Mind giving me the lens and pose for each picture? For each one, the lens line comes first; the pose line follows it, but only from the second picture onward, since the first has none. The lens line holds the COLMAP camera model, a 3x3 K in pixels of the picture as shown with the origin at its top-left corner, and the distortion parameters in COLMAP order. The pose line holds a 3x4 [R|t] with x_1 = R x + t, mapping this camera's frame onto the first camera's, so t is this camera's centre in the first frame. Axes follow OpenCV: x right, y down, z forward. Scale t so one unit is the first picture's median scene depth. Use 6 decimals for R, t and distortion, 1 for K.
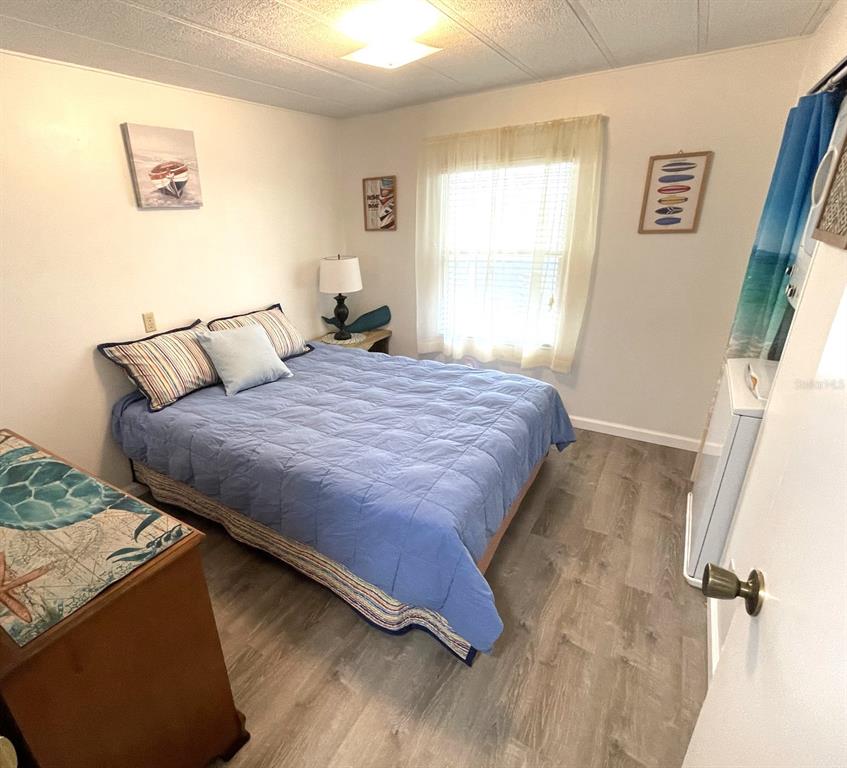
lens RADIAL K [[449.7, 0, 363.2], [0, 449.7, 391.1], [0, 0, 1]] dist [-0.000068, 0.000093]
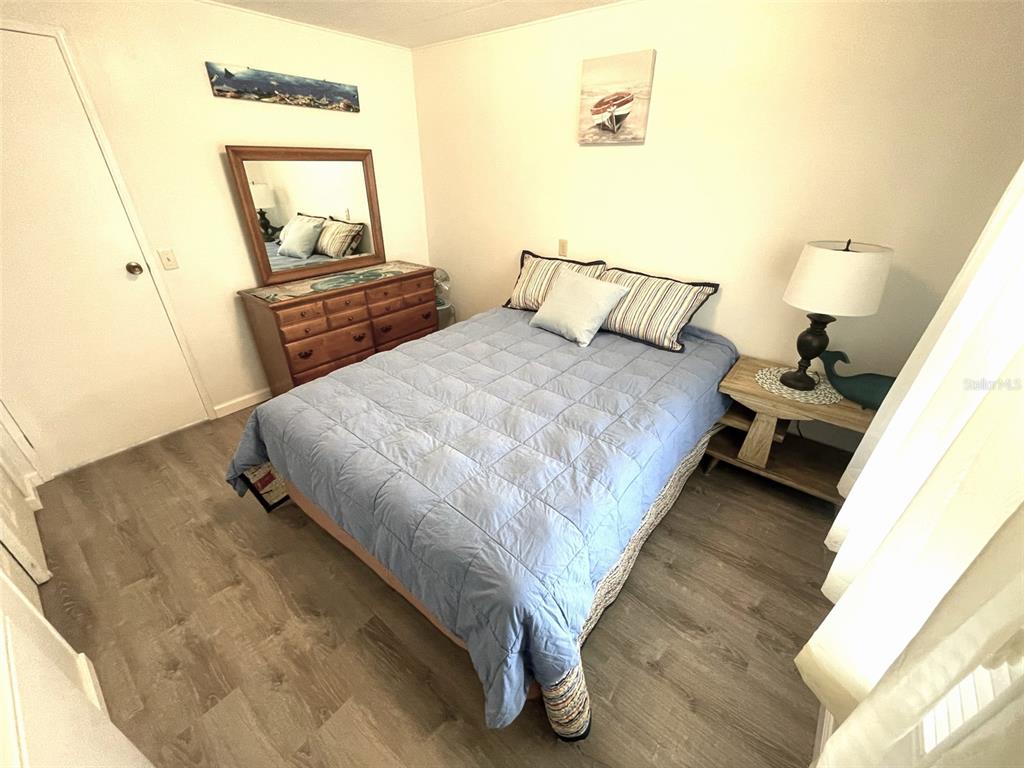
lens RADIAL K [[410.8, 0, 510.1], [0, 410.8, 388.9], [0, 0, 1]] dist [-0.002200, -0.000260]
pose [[-0.080189, 0.517651, -0.851826, 0.710067], [-0.368354, 0.778695, 0.507887, -0.394426], [0.926221, 0.354501, 0.128236, 0.941287]]
